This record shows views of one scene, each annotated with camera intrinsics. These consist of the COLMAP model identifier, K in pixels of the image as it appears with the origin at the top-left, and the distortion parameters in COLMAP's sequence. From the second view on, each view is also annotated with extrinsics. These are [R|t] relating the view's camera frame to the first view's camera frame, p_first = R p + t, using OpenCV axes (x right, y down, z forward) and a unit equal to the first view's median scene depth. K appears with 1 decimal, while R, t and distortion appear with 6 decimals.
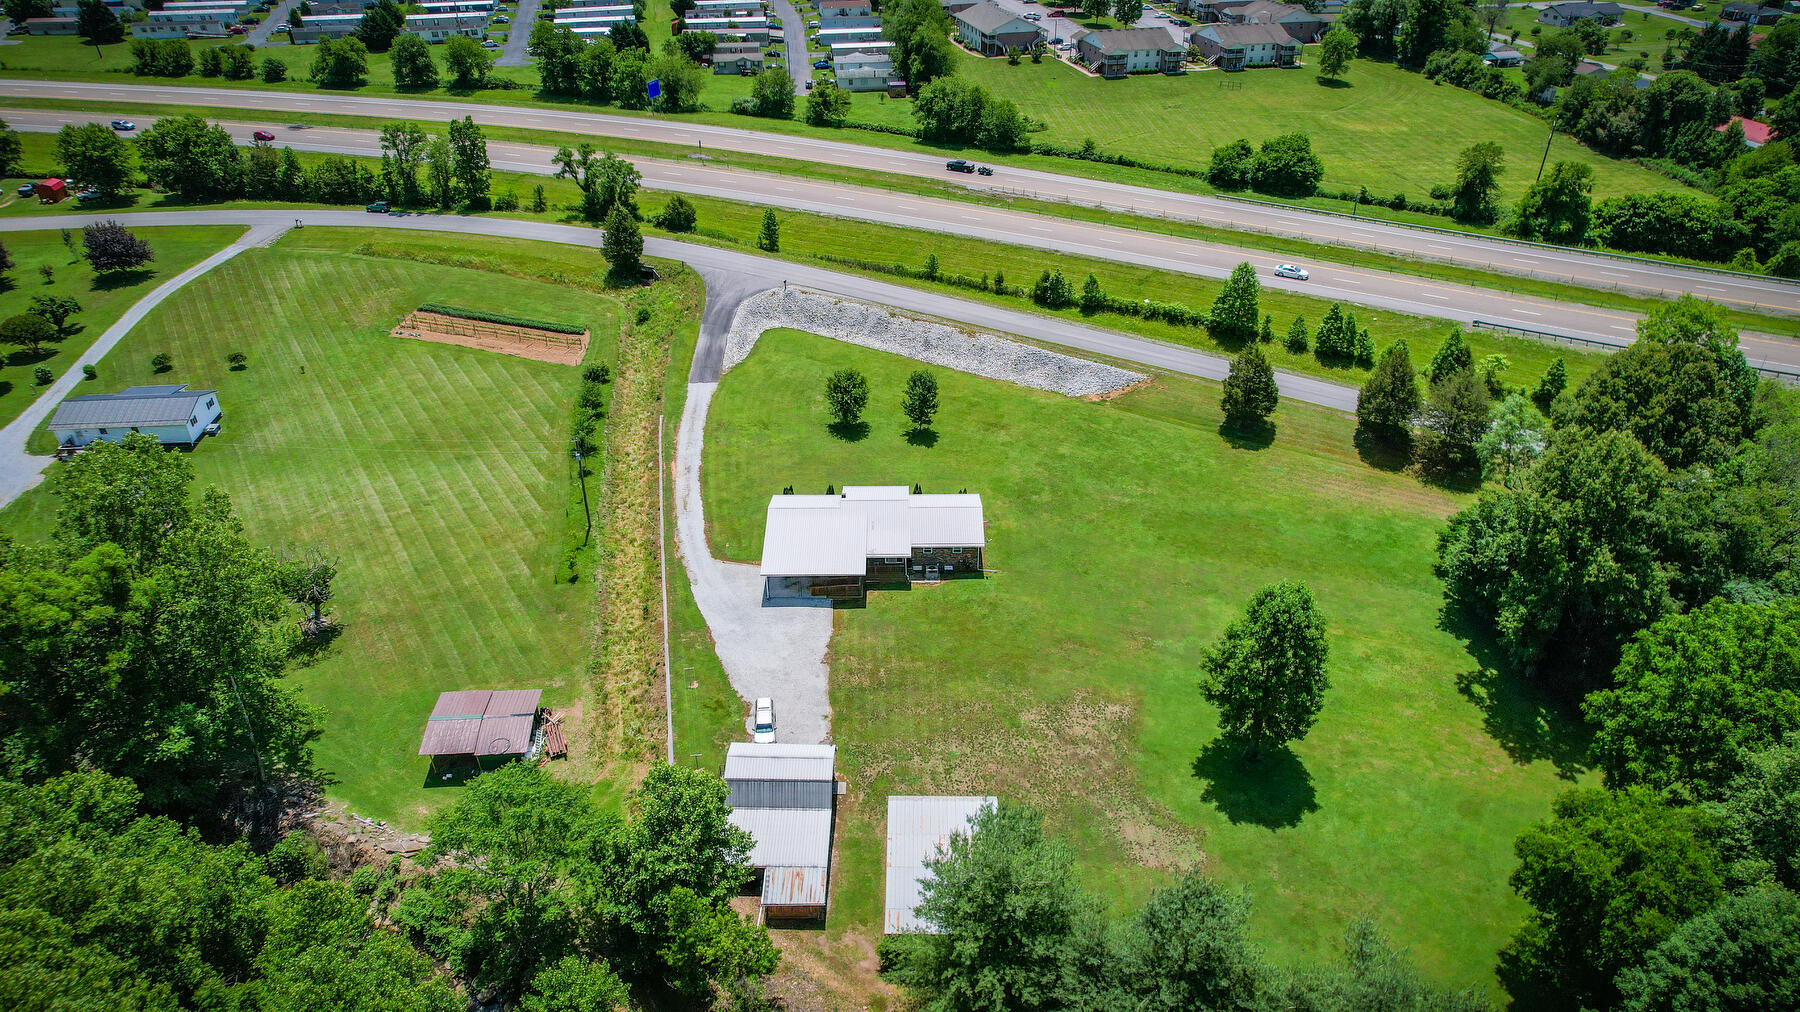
lens RADIAL K [[1153.1, 0, 897.3], [0, 1153.1, 510.1], [0, 0, 1]] dist [-0.077527, 0.071459]
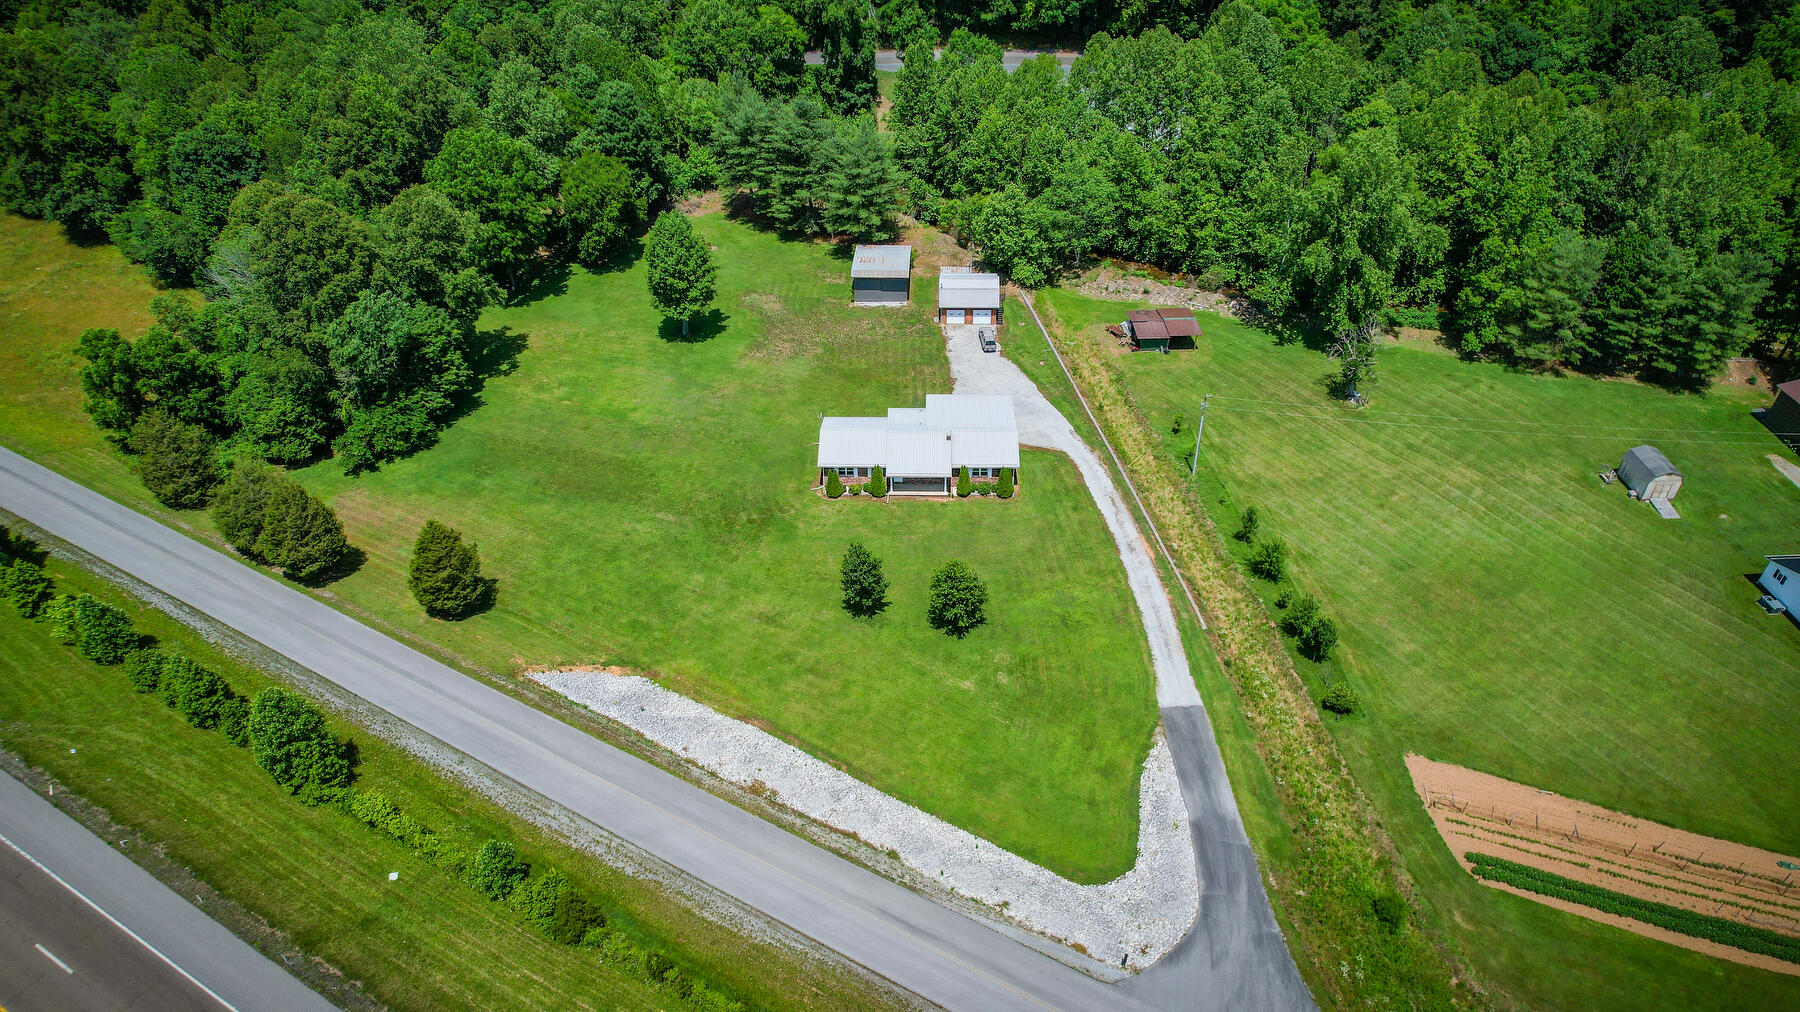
lens RADIAL K [[1153.1, 0, 897.3], [0, 1153.1, 510.1], [0, 0, 1]] dist [-0.077527, 0.071459]
pose [[-0.999731, -0.002036, 0.023089, -0.021599], [0.021121, 0.330324, 0.943631, -0.901662], [-0.009548, 0.943865, -0.330192, 1.287132]]
